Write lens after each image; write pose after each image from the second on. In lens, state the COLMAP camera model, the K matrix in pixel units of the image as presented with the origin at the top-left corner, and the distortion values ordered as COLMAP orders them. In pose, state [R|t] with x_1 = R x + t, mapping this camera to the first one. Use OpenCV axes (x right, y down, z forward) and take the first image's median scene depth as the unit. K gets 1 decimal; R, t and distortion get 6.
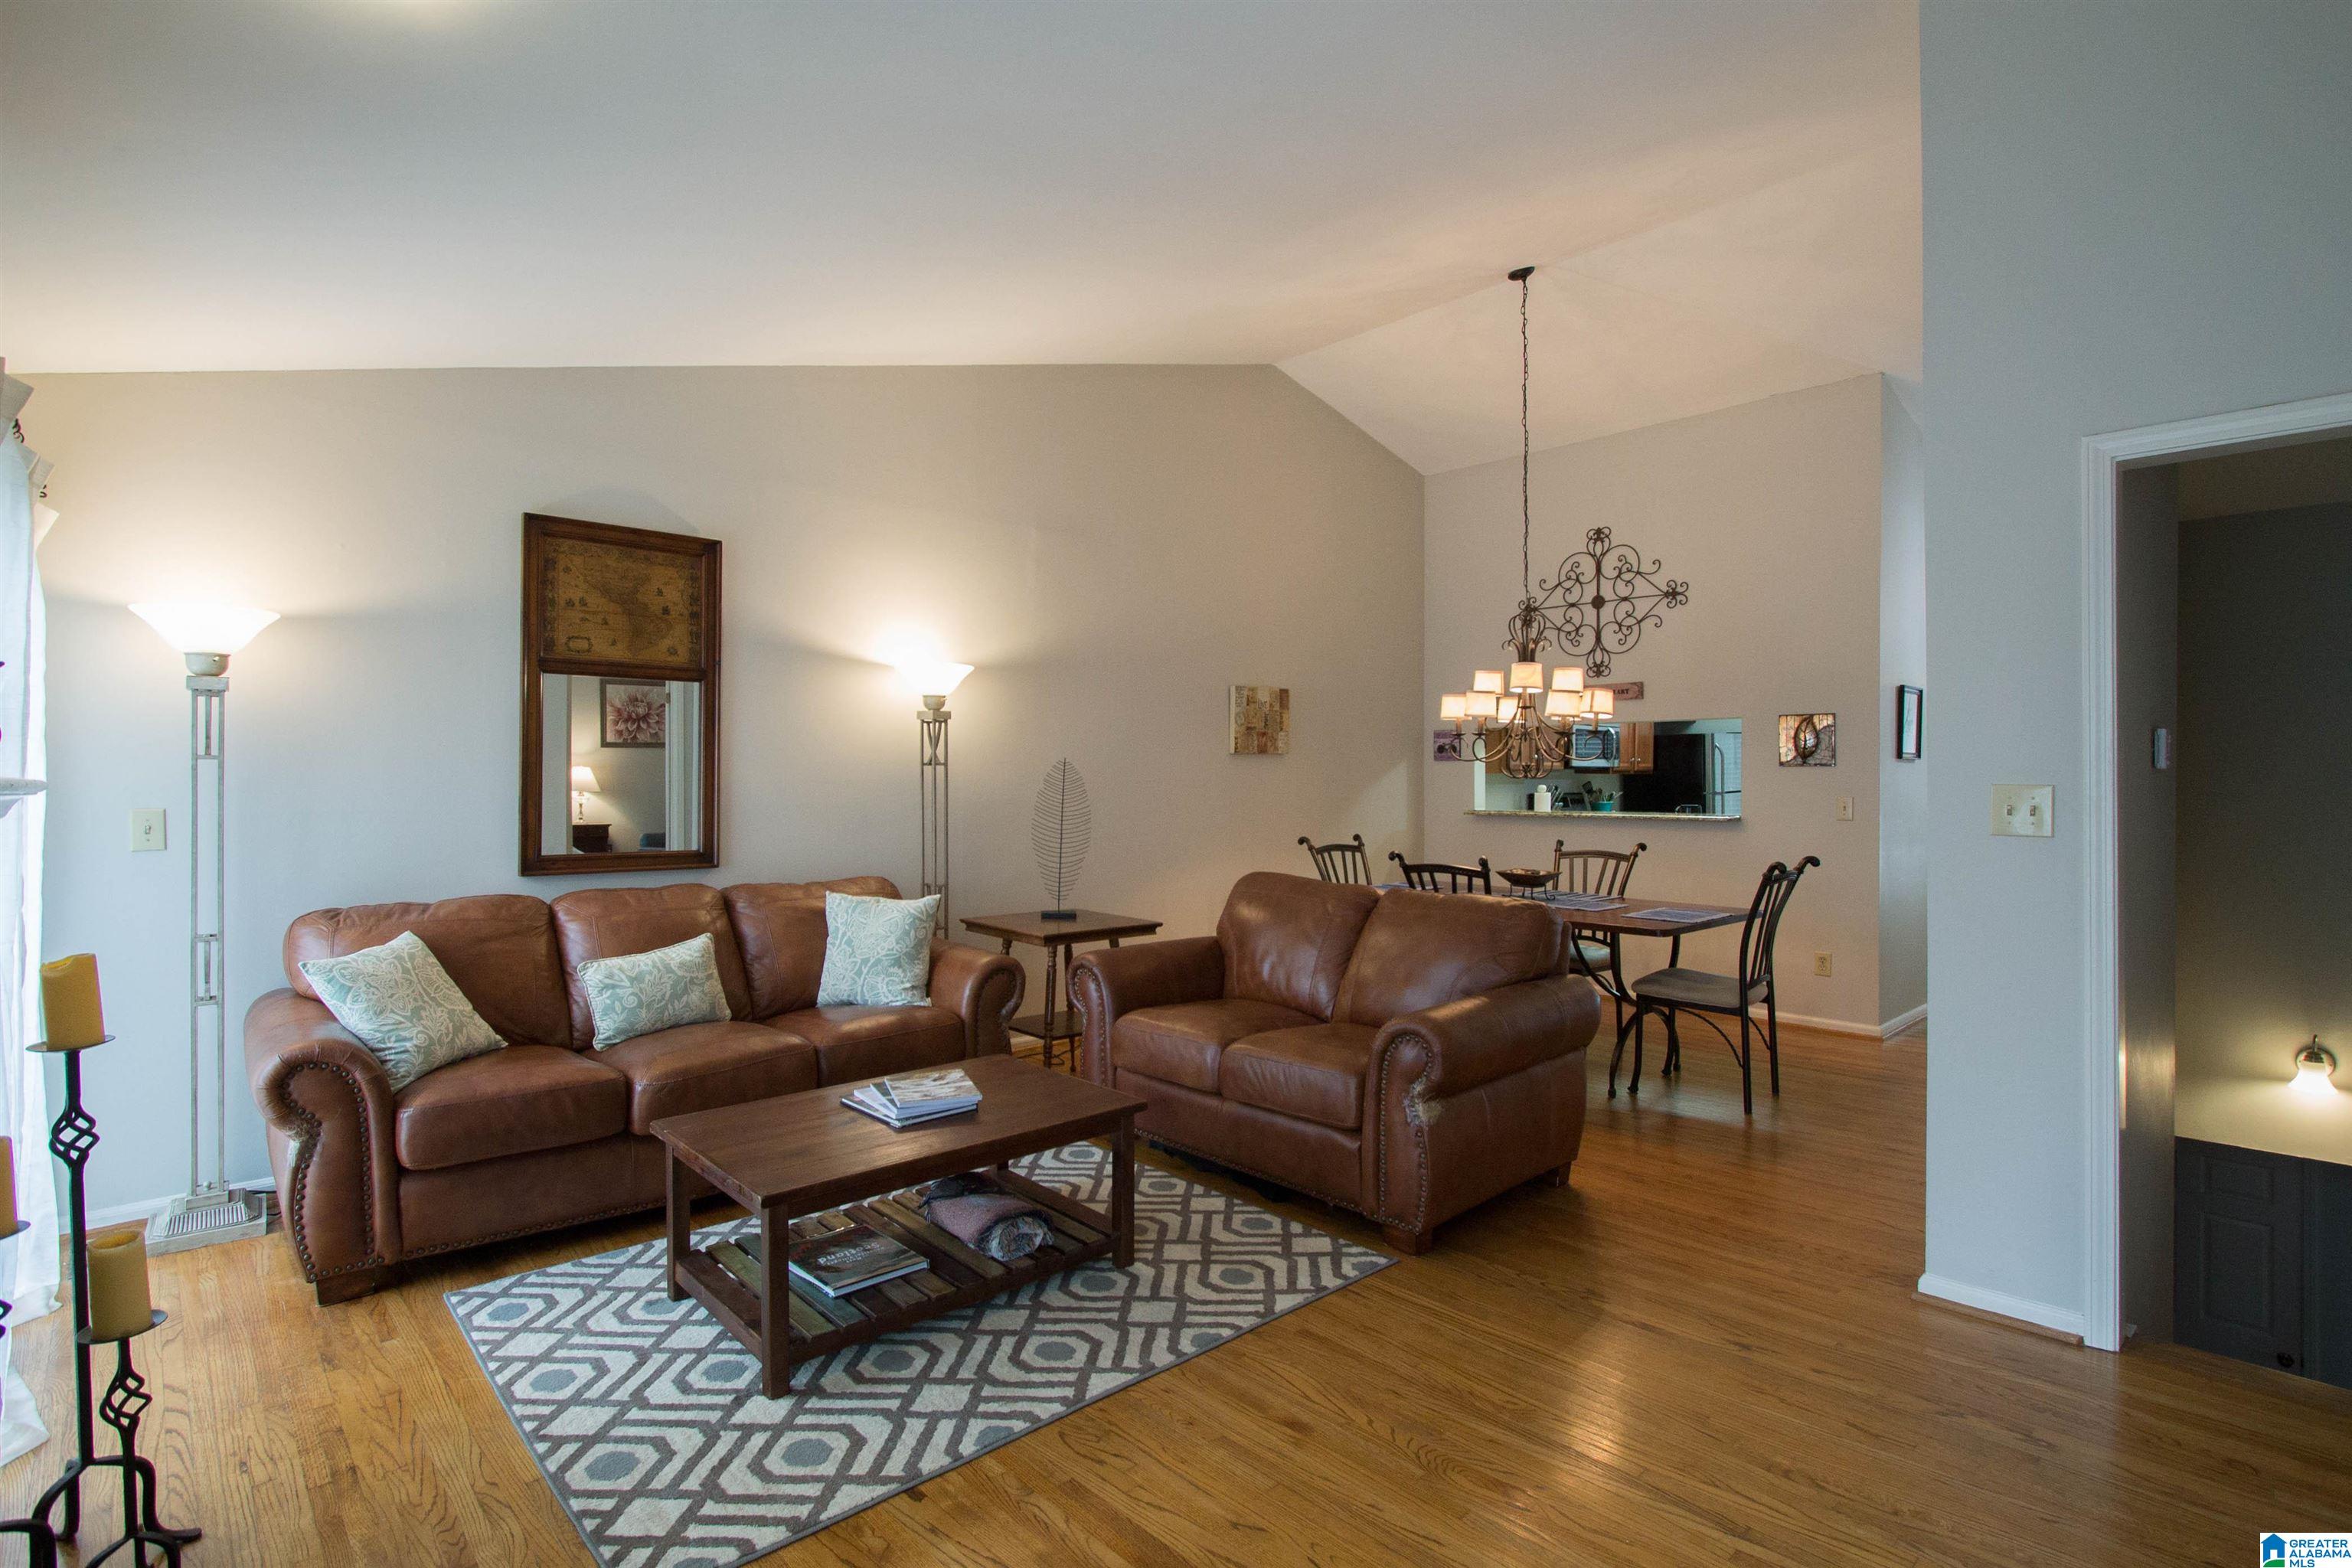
lens RADIAL K [[1120.8, 0, 1194.3], [0, 1120.8, 780.0], [0, 0, 1]] dist [-0.012577, 0.000191]
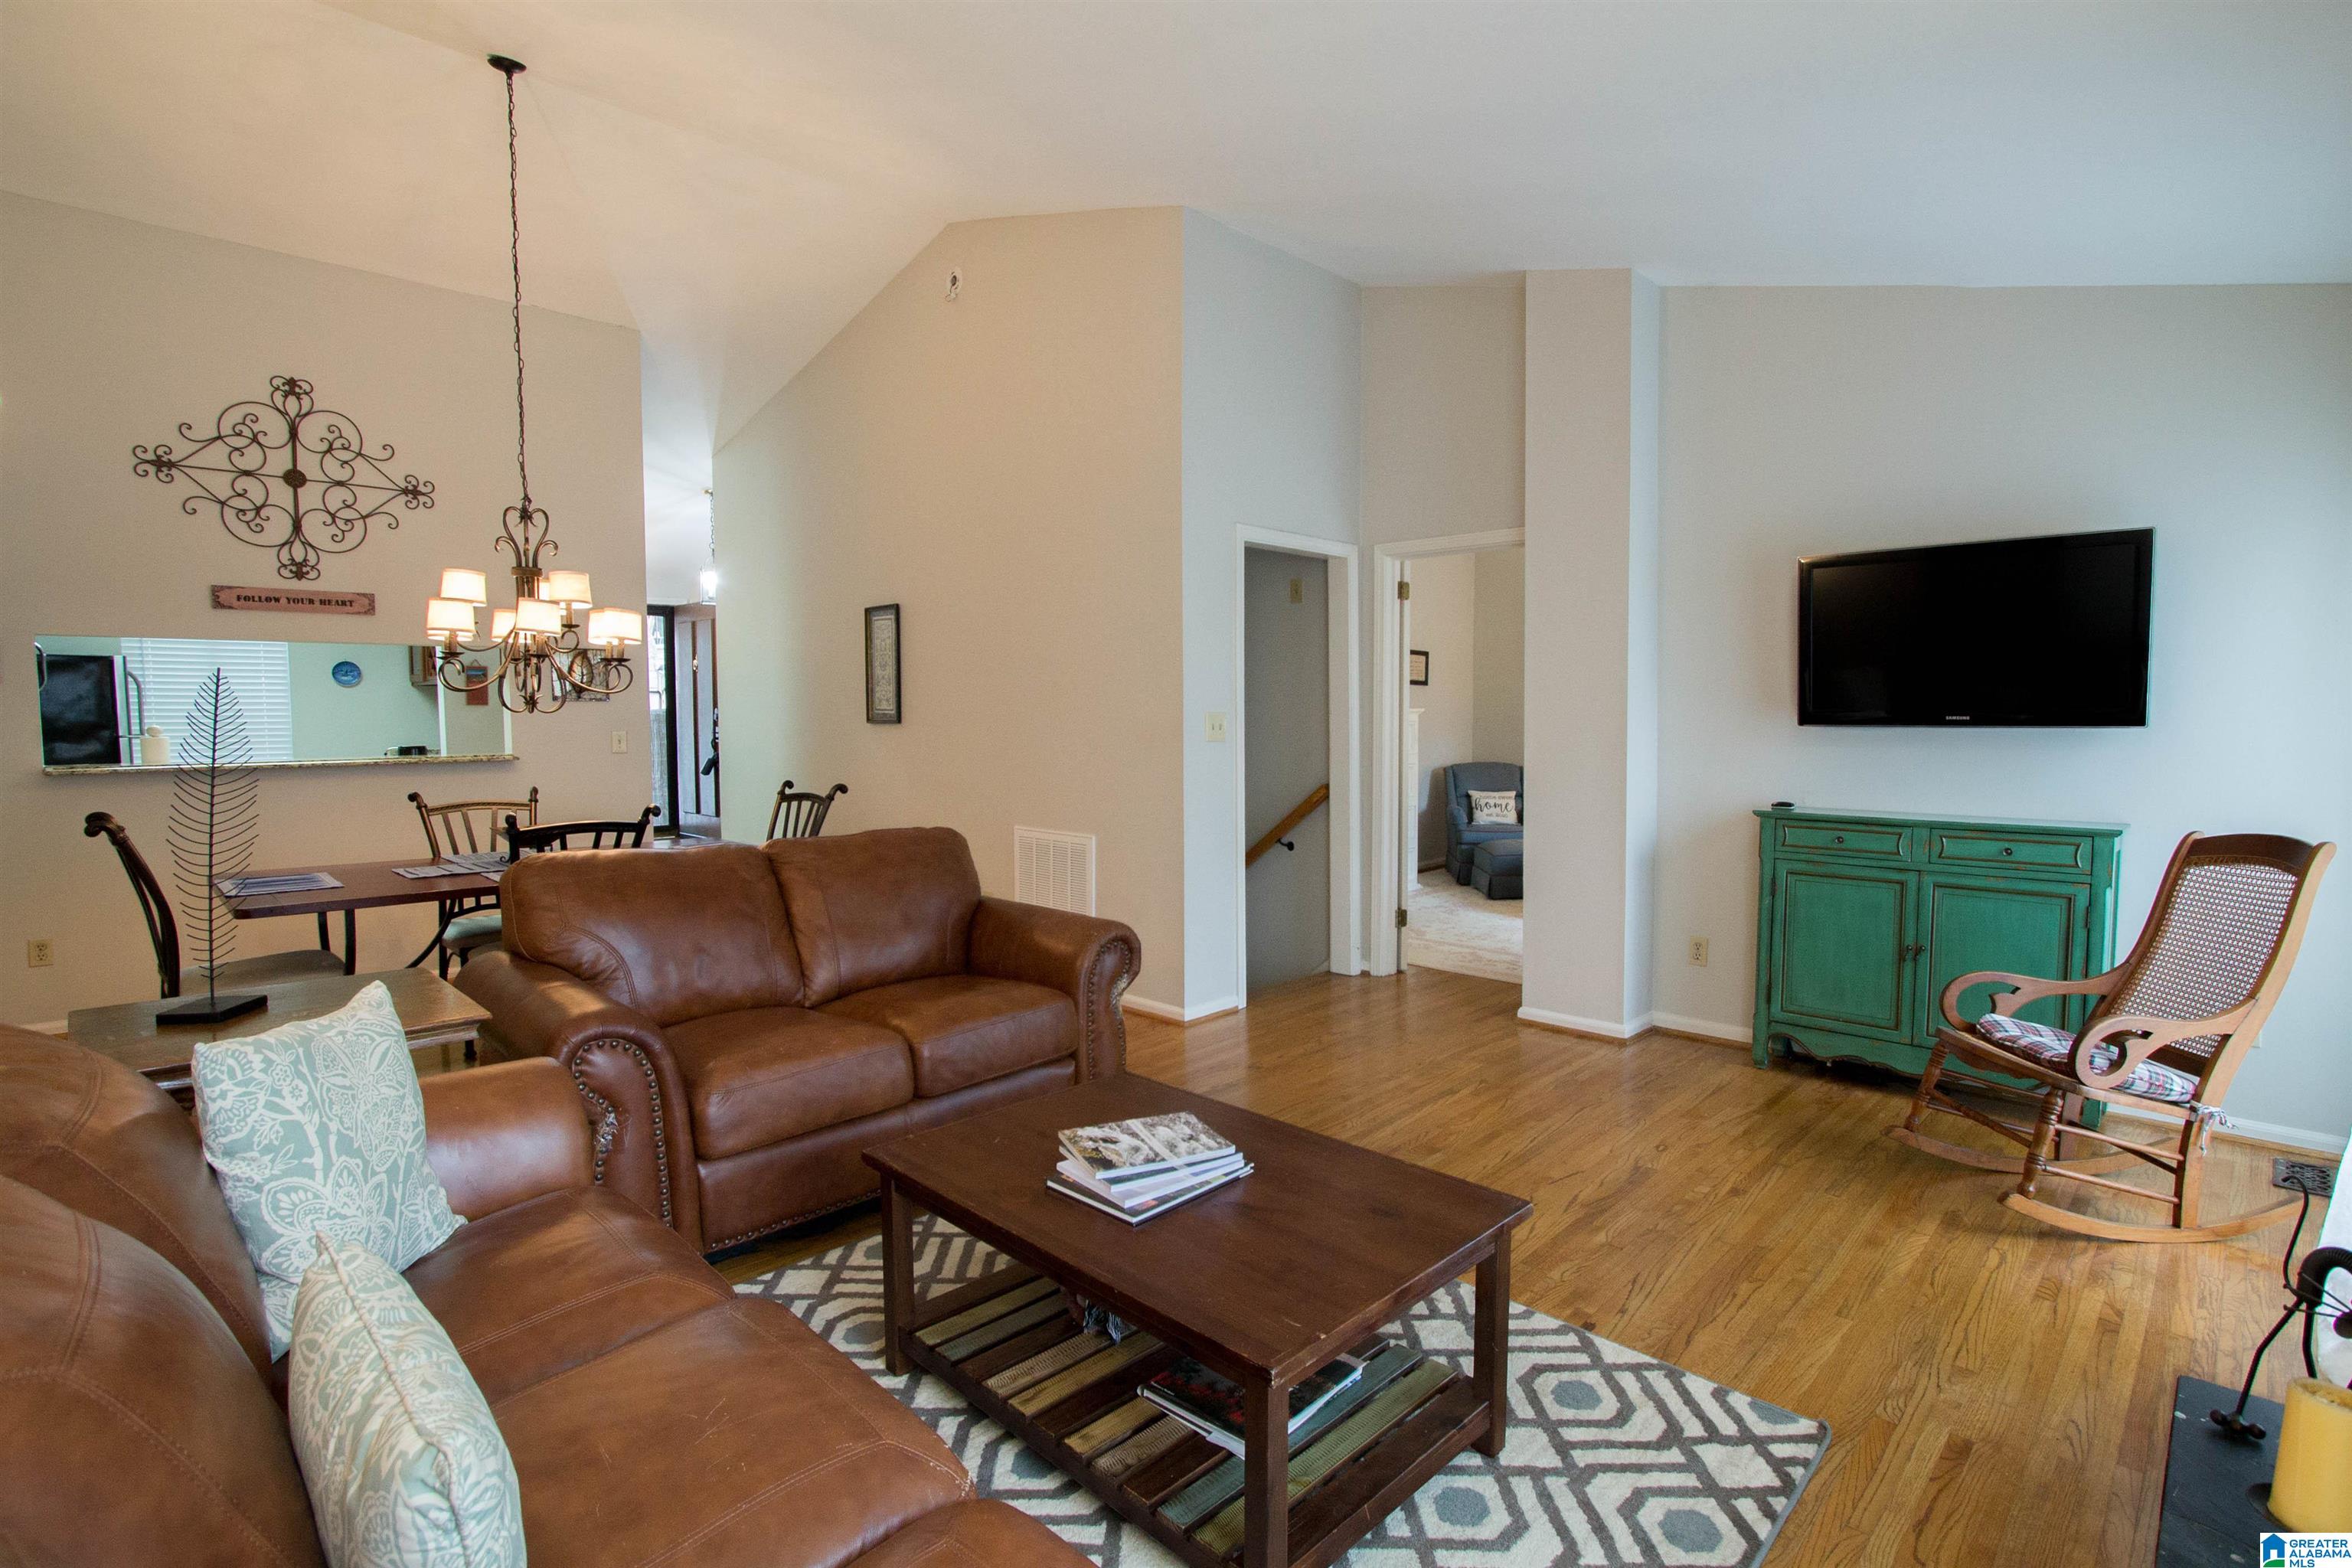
lens RADIAL K [[1108.1, 0, 1188.3], [0, 1108.1, 775.1], [0, 0, 1]] dist [-0.011356, 0.000948]
pose [[-0.023439, -0.057688, 0.998059, -0.448714], [0.007746, 0.998293, 0.057883, 0.000840], [-0.999695, 0.009088, -0.022952, 0.478279]]
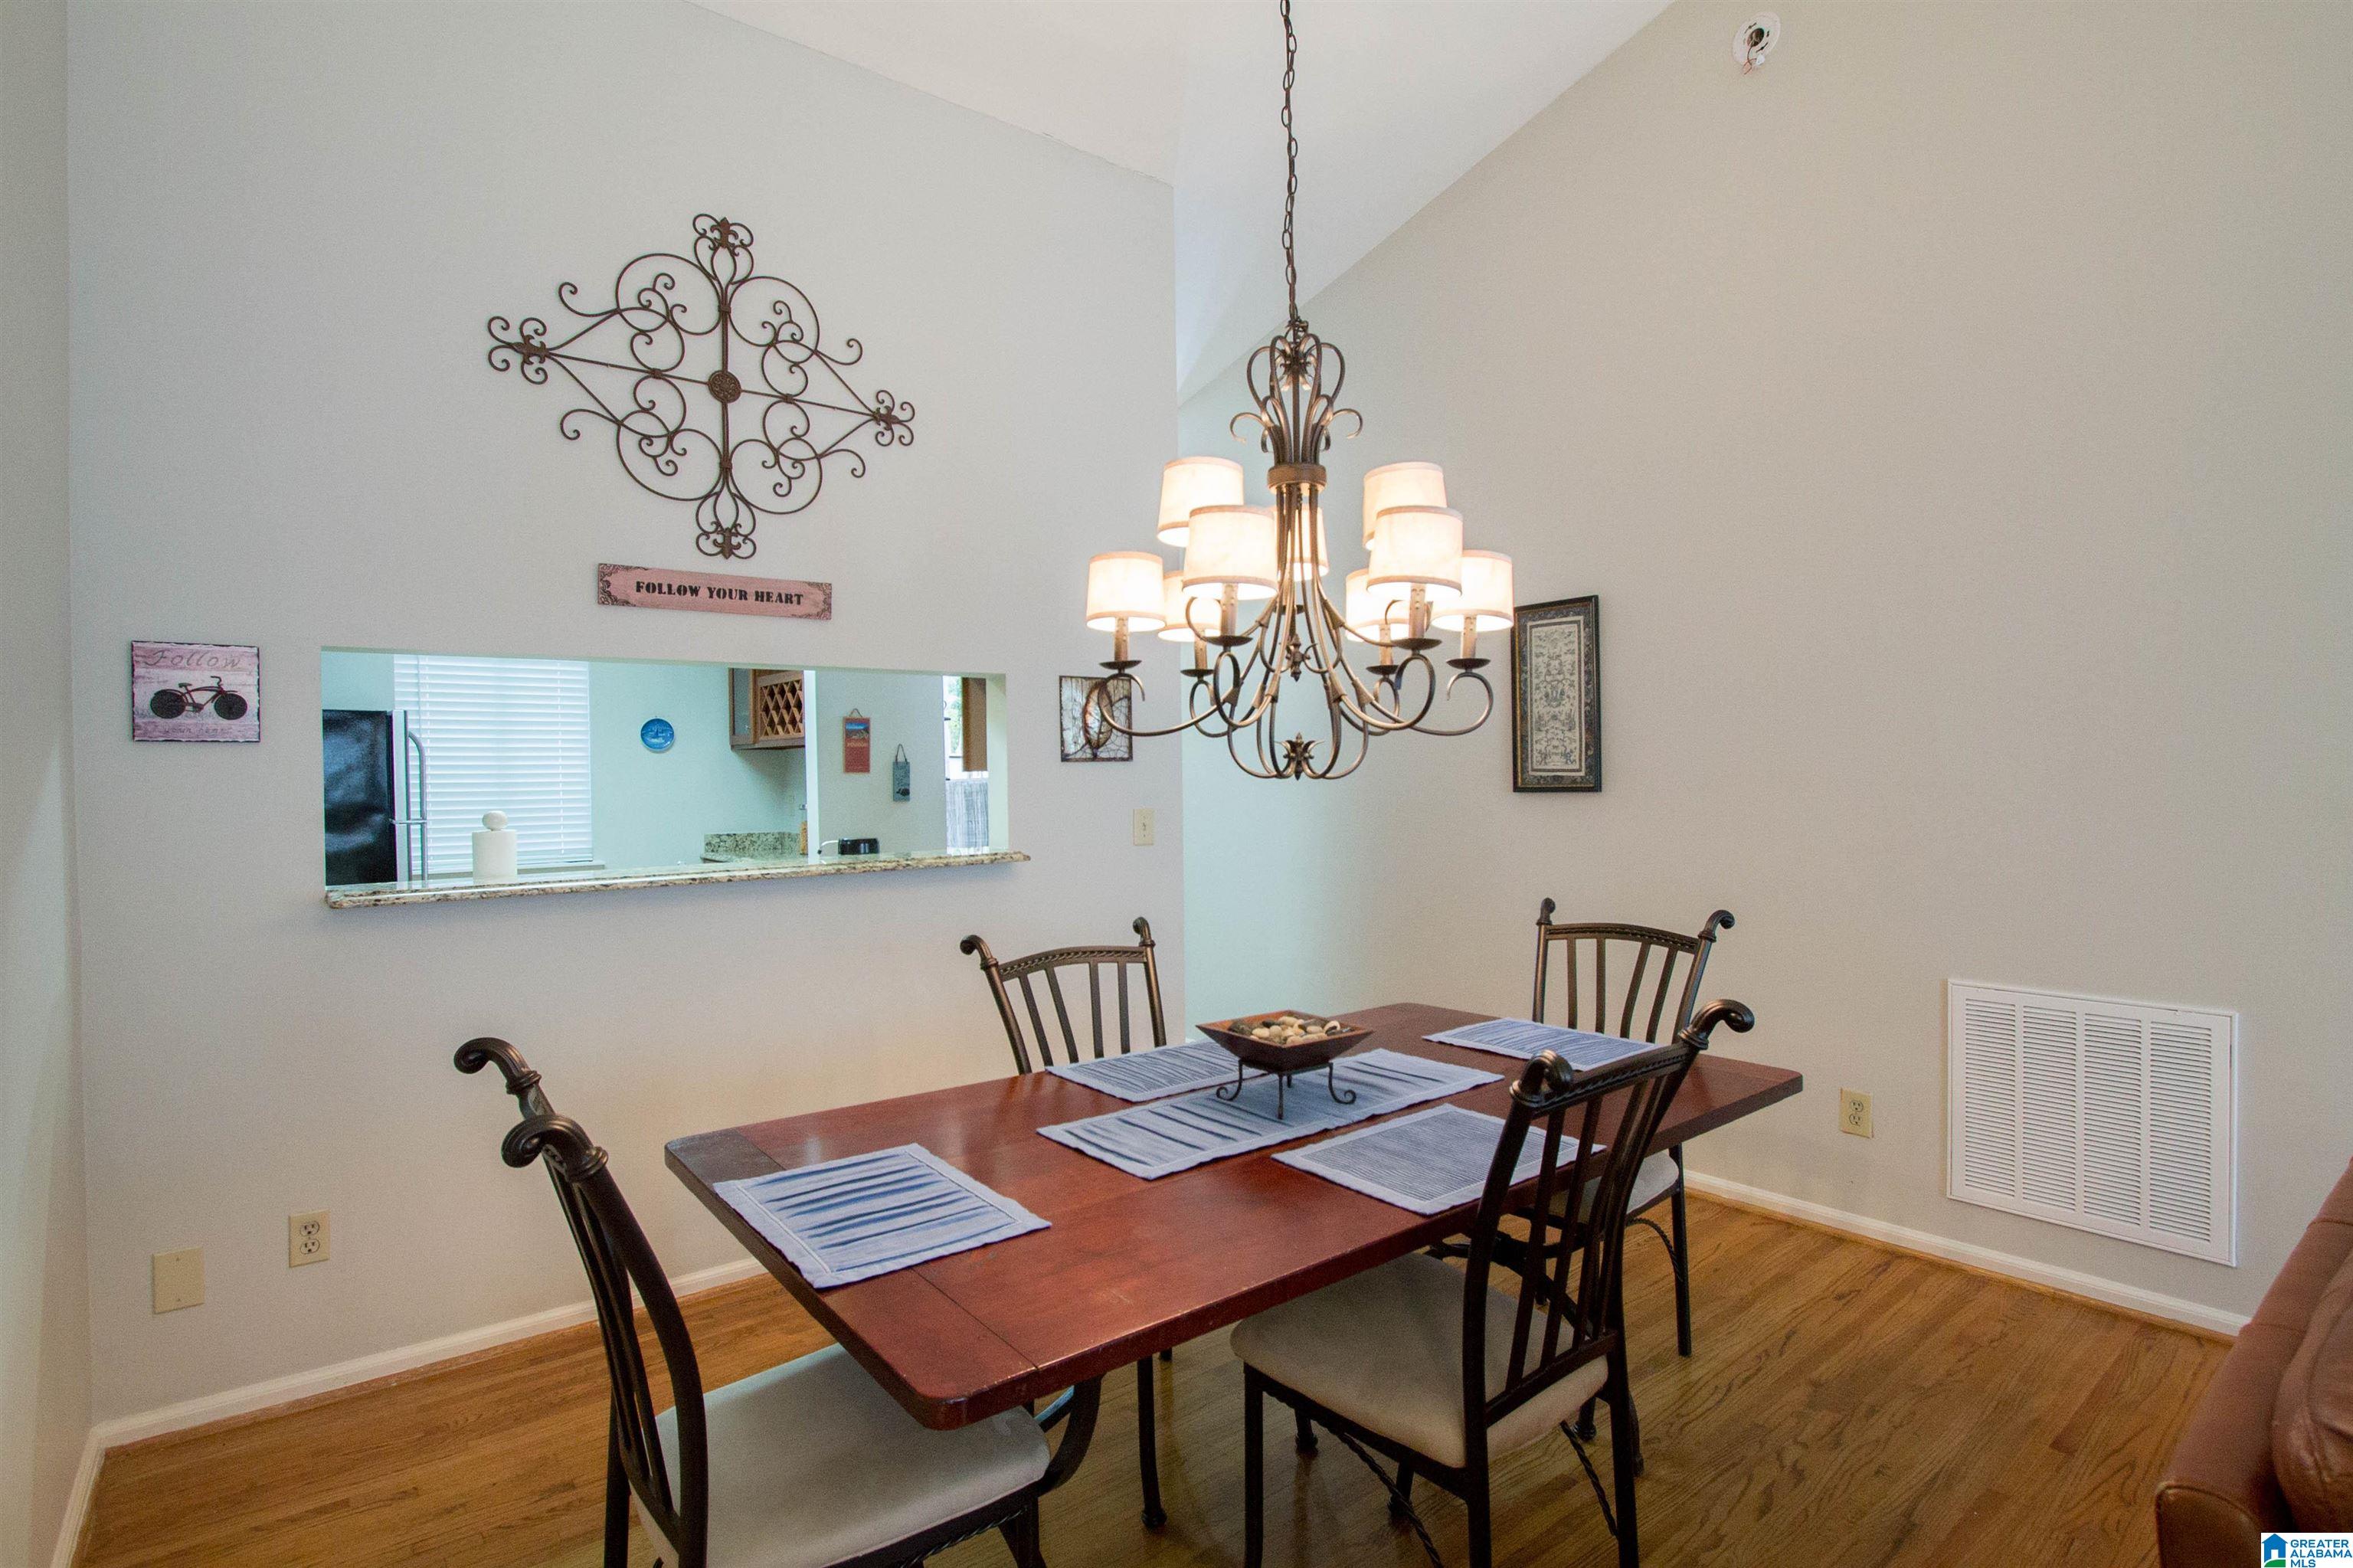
lens RADIAL K [[1140.6, 0, 1216.2], [0, 1140.6, 778.5], [0, 0, 1]] dist [-0.012219, 0.000433]
pose [[0.088377, -0.002517, 0.996084, -0.073834], [0.021141, 0.999776, 0.000650, -0.002198], [-0.995863, 0.021001, 0.088411, 0.873935]]
